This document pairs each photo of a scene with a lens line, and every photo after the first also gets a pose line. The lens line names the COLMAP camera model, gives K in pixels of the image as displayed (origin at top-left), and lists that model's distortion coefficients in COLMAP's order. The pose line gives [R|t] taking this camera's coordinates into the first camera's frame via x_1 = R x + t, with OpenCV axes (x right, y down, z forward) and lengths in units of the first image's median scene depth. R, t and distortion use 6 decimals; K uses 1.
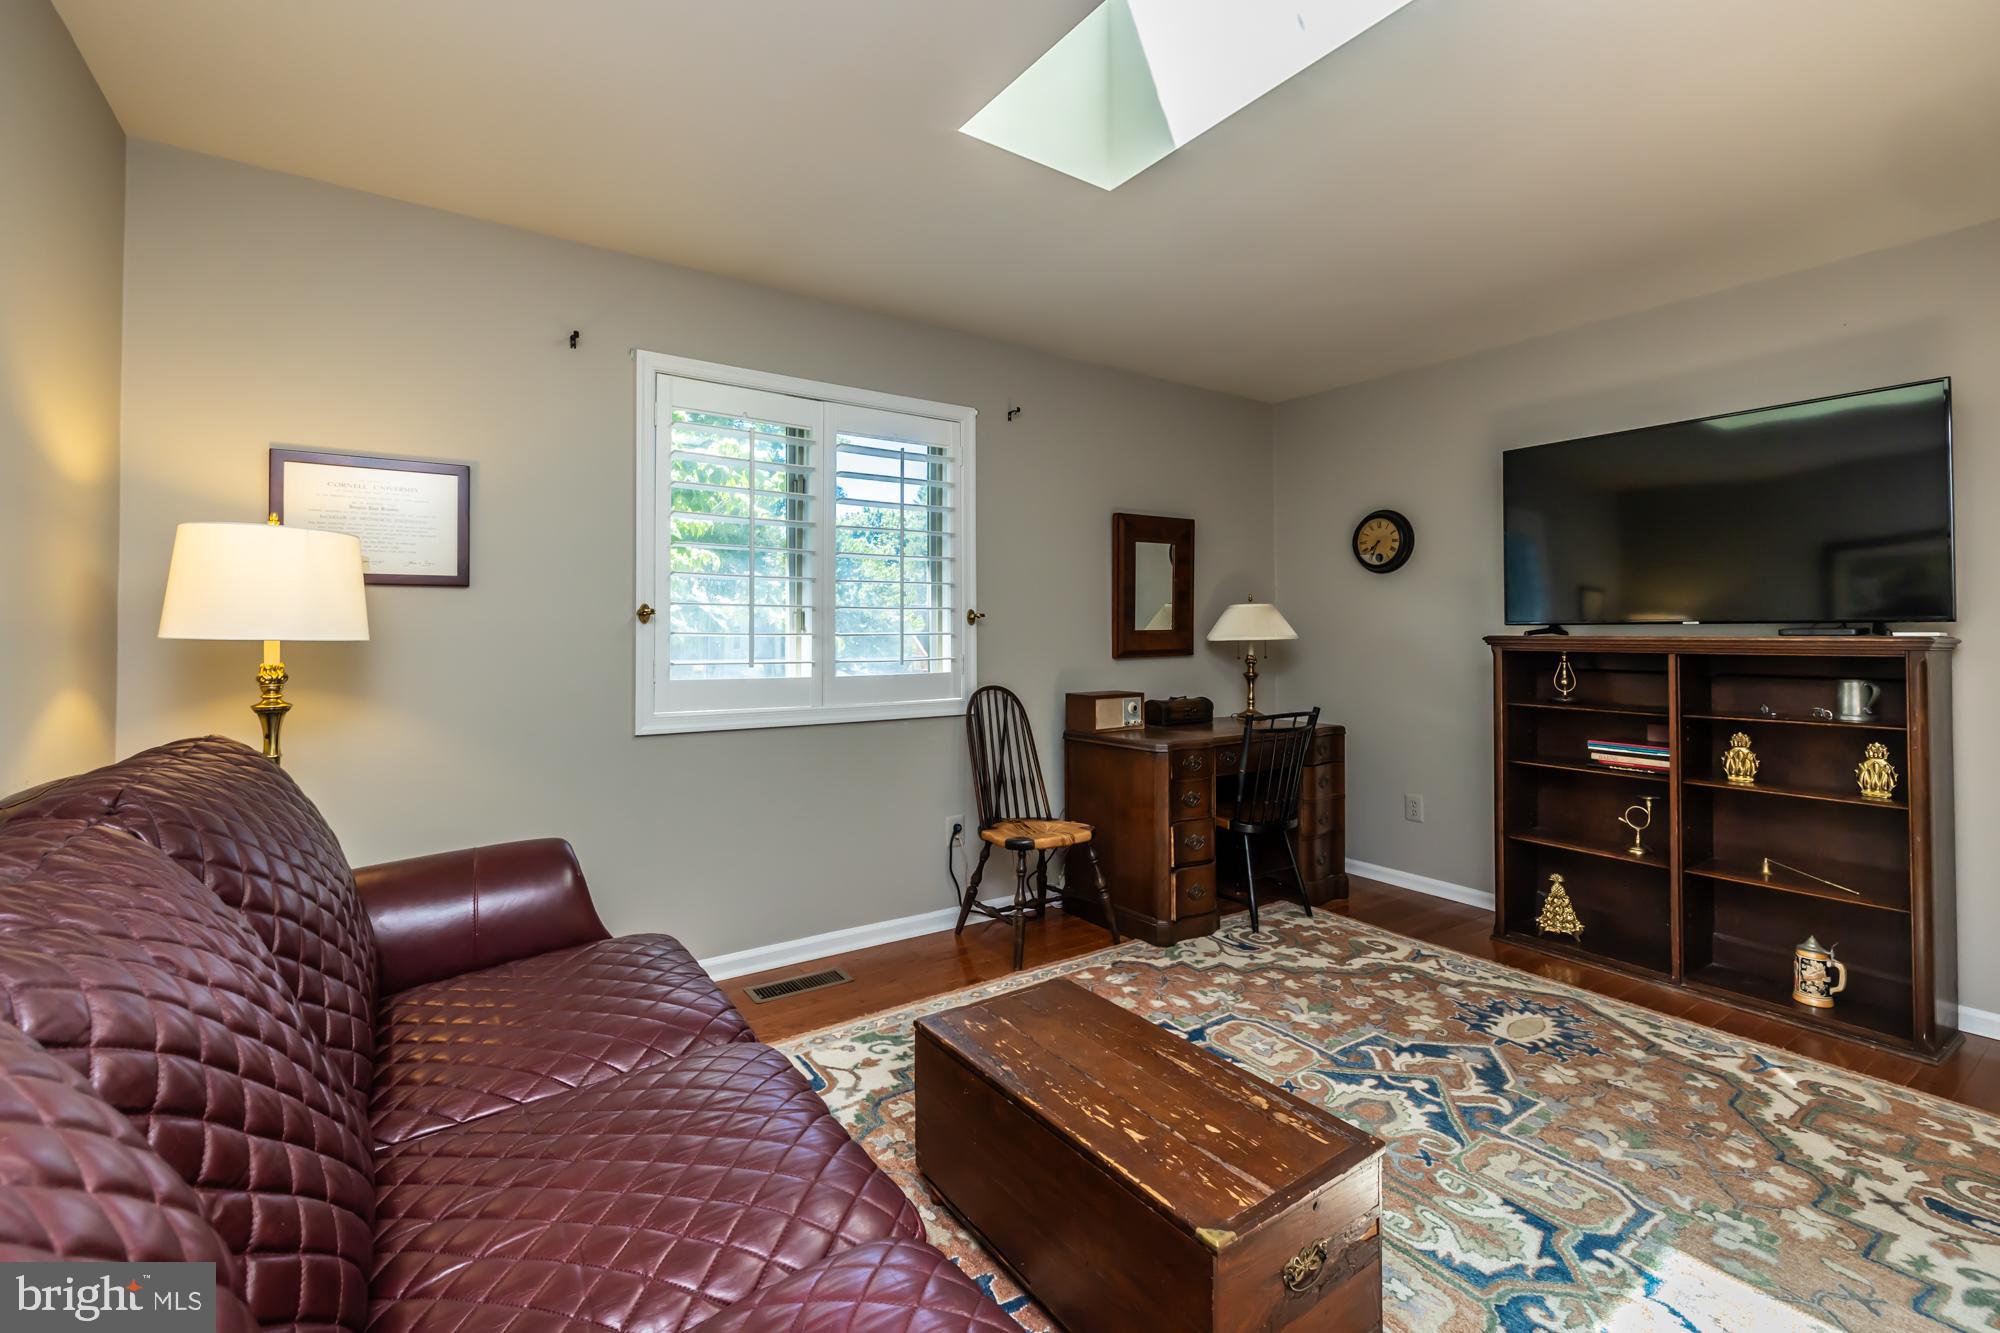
lens RADIAL K [[859.0, 0, 996.3], [0, 859.0, 614.0], [0, 0, 1]] dist [0.001657, 0.000265]
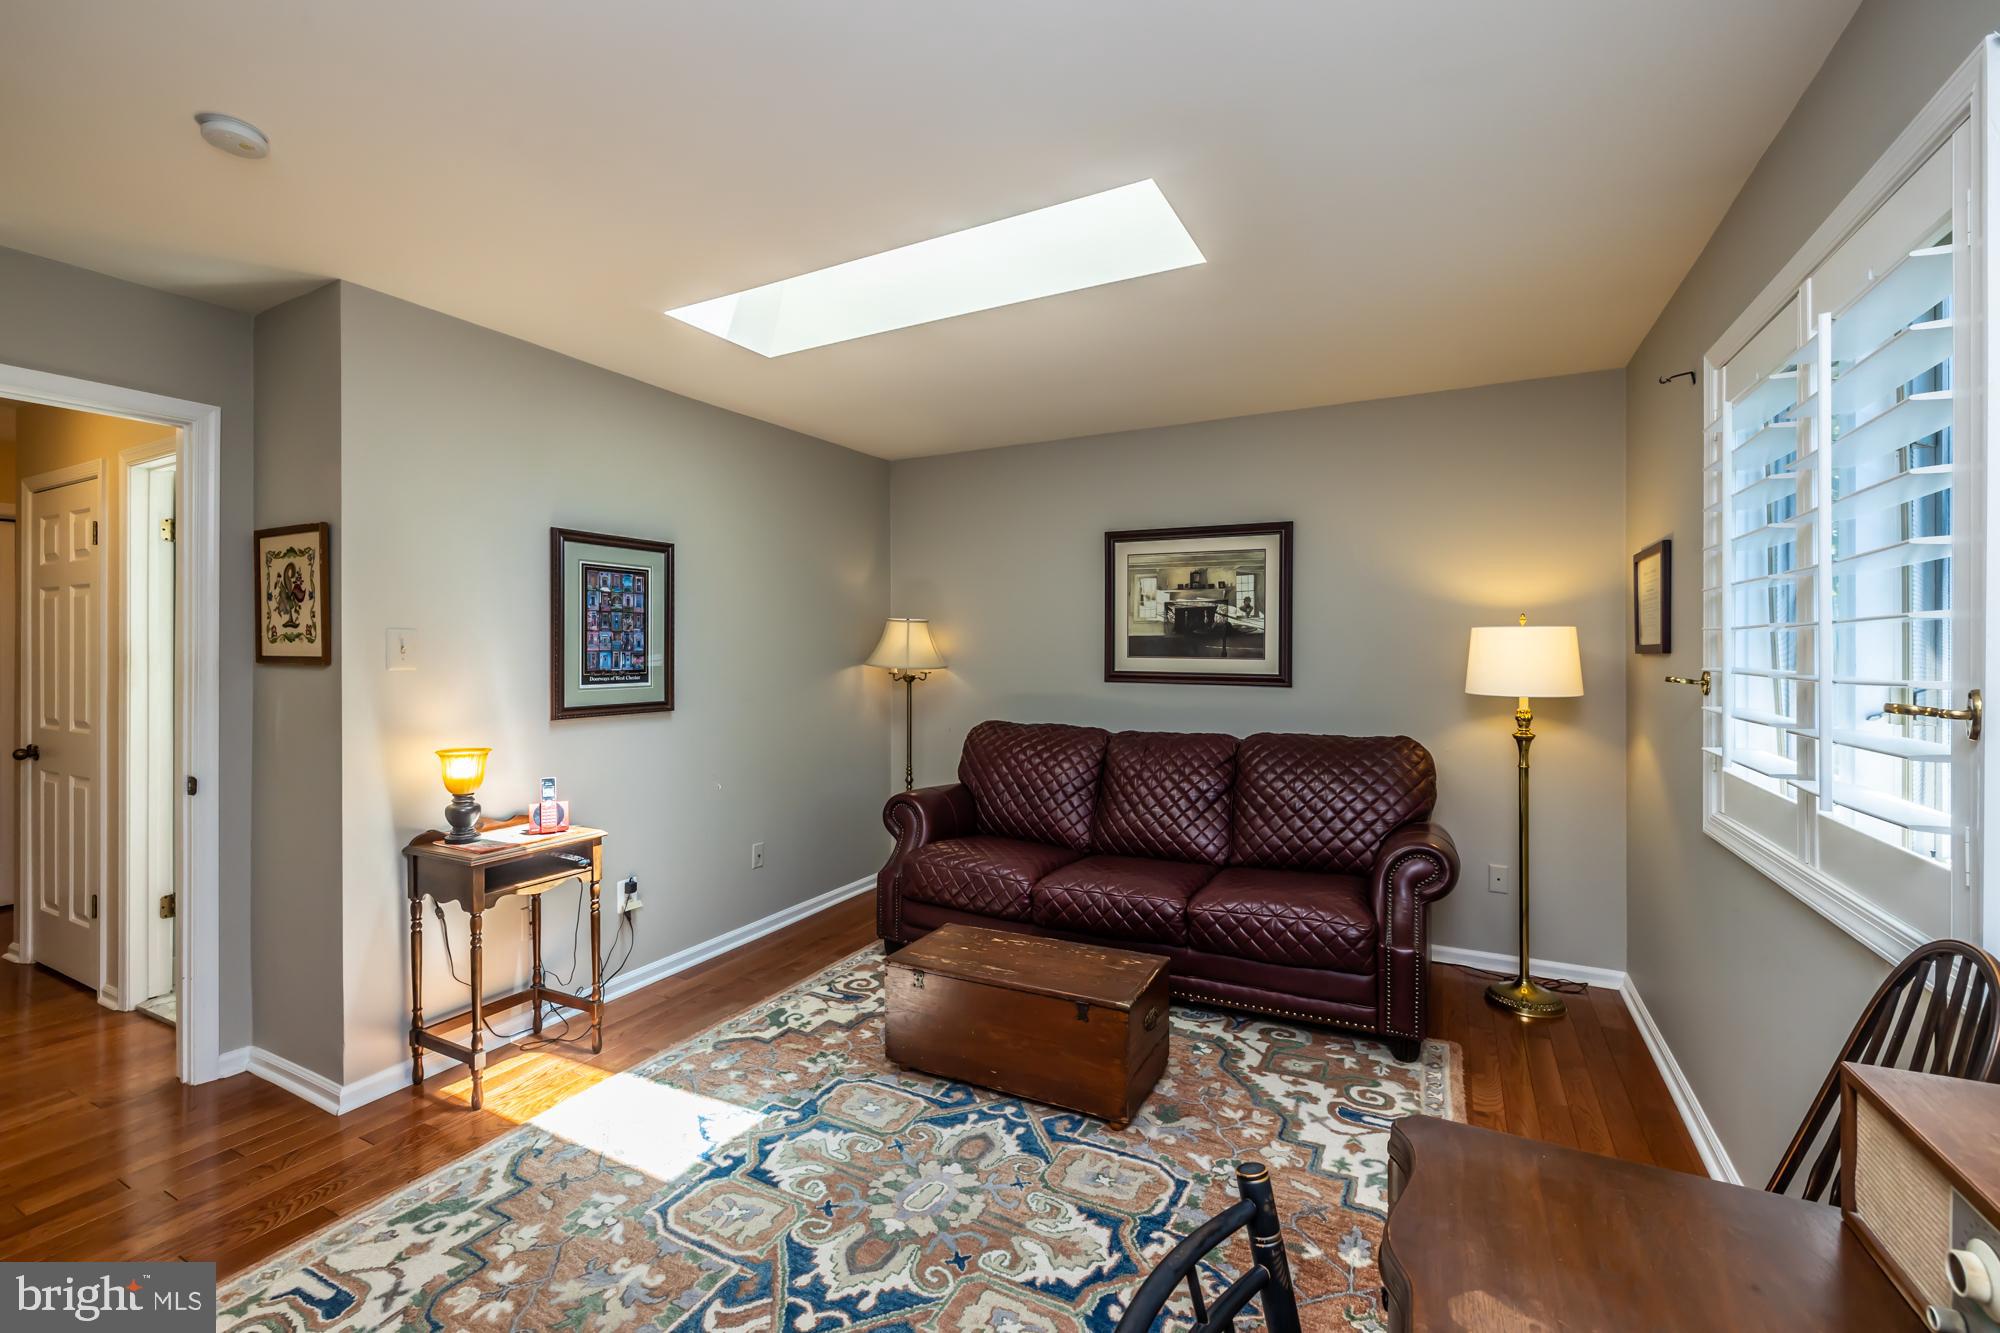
lens RADIAL K [[859.0, 0, 984.9], [0, 859.0, 648.4], [0, 0, 1]] dist [0.001657, 0.000265]
pose [[-0.892644, 0.000694, -0.450761, 0.551385], [0.012240, 0.999667, -0.022700, -0.022741], [0.450596, -0.025781, -0.892356, 1.404772]]
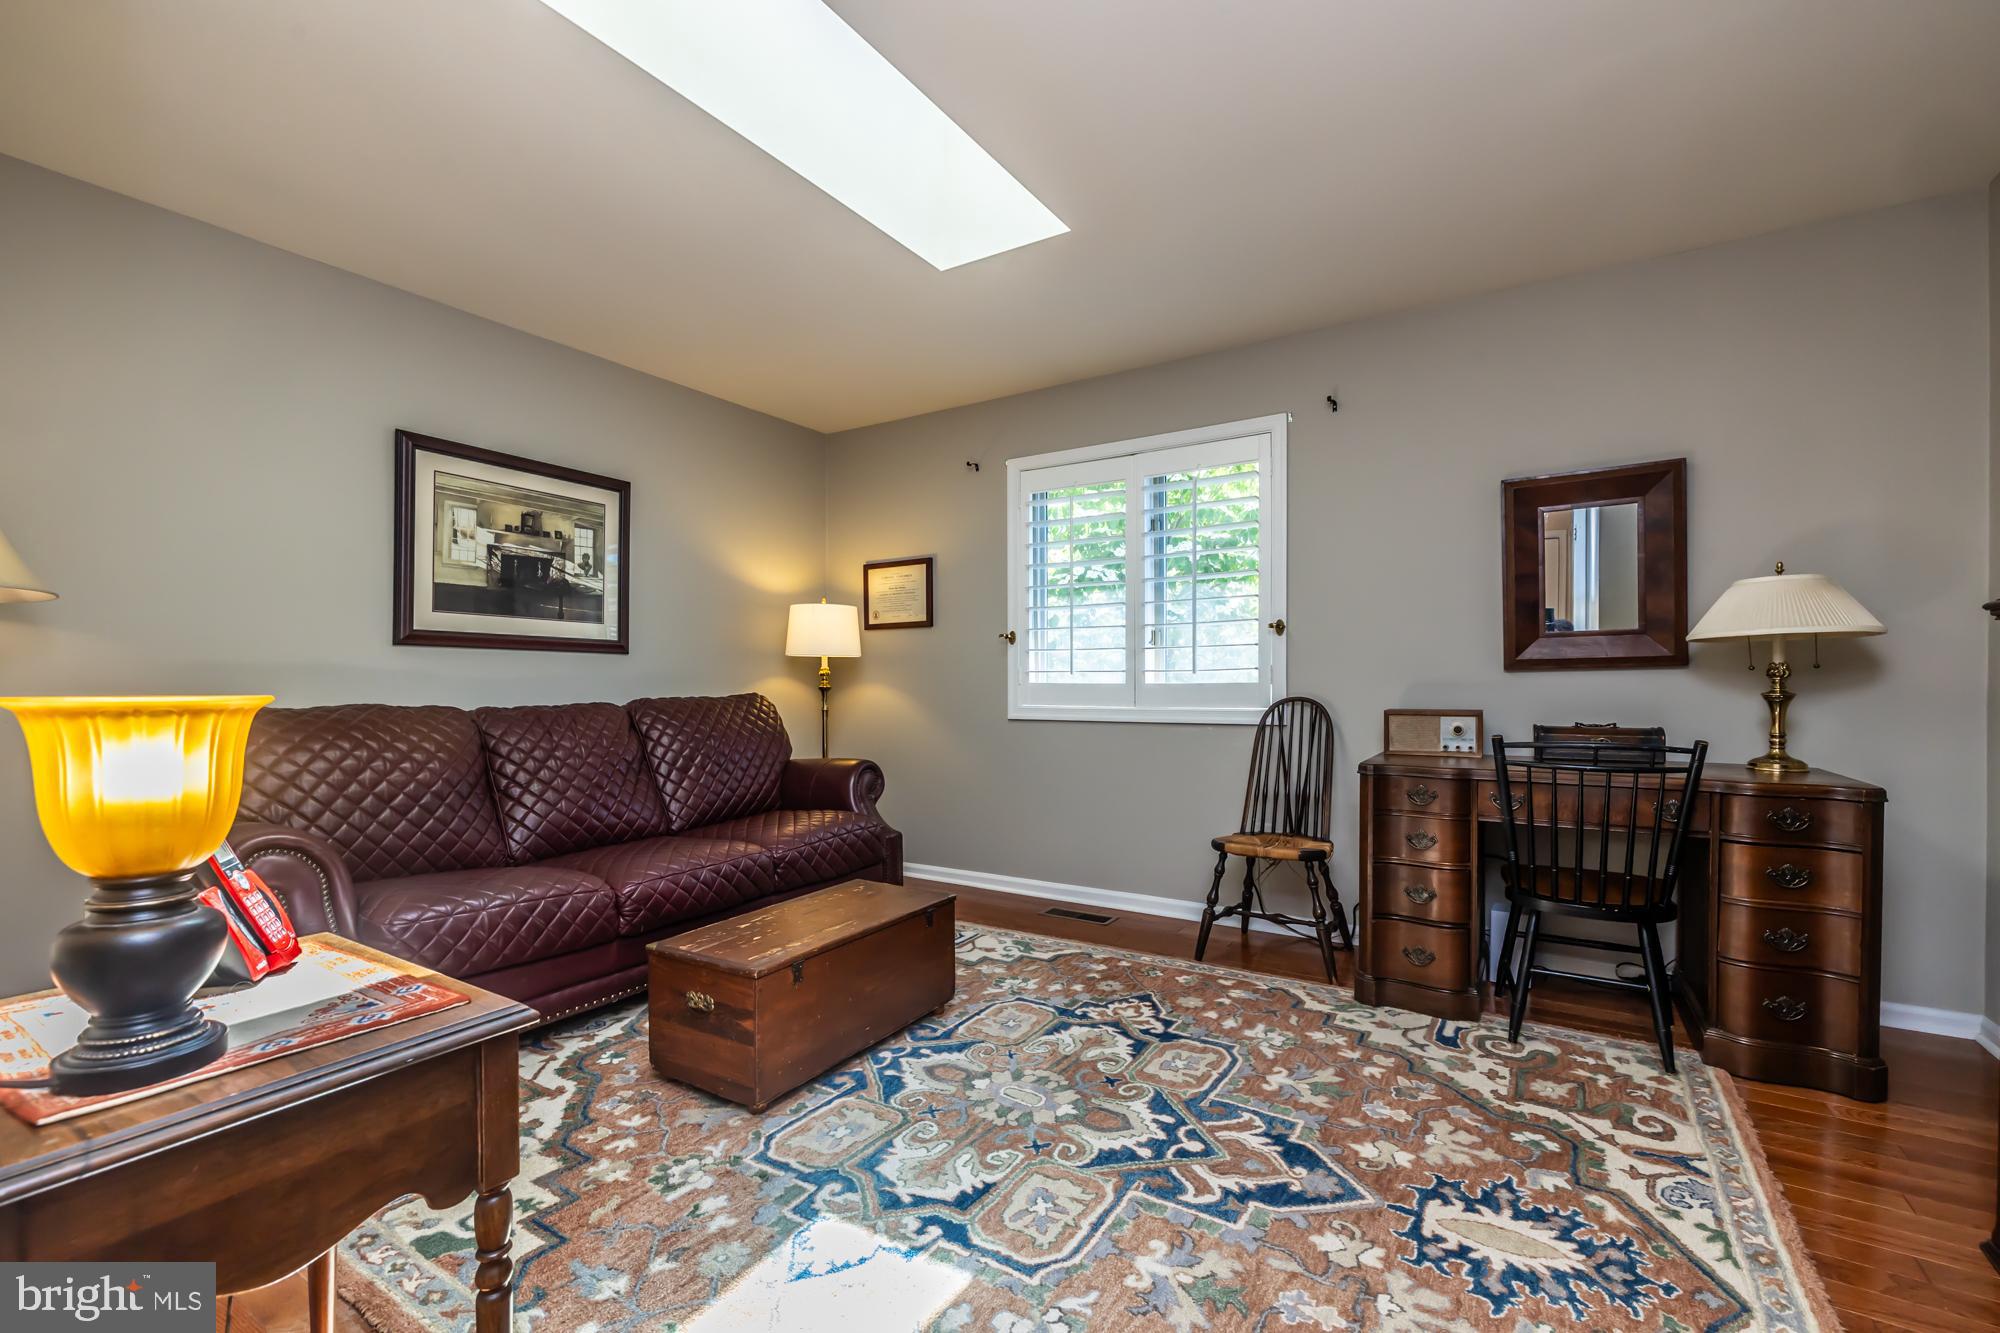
lens RADIAL K [[859.0, 0, 1018.1], [0, 859.0, 683.8], [0, 0, 1]] dist [0.001657, 0.000265]
pose [[0.399520, -0.000627, -0.916724, 0.953318], [0.027538, 0.999557, 0.011318, 0.062298], [0.916311, -0.029767, 0.399361, 0.412067]]
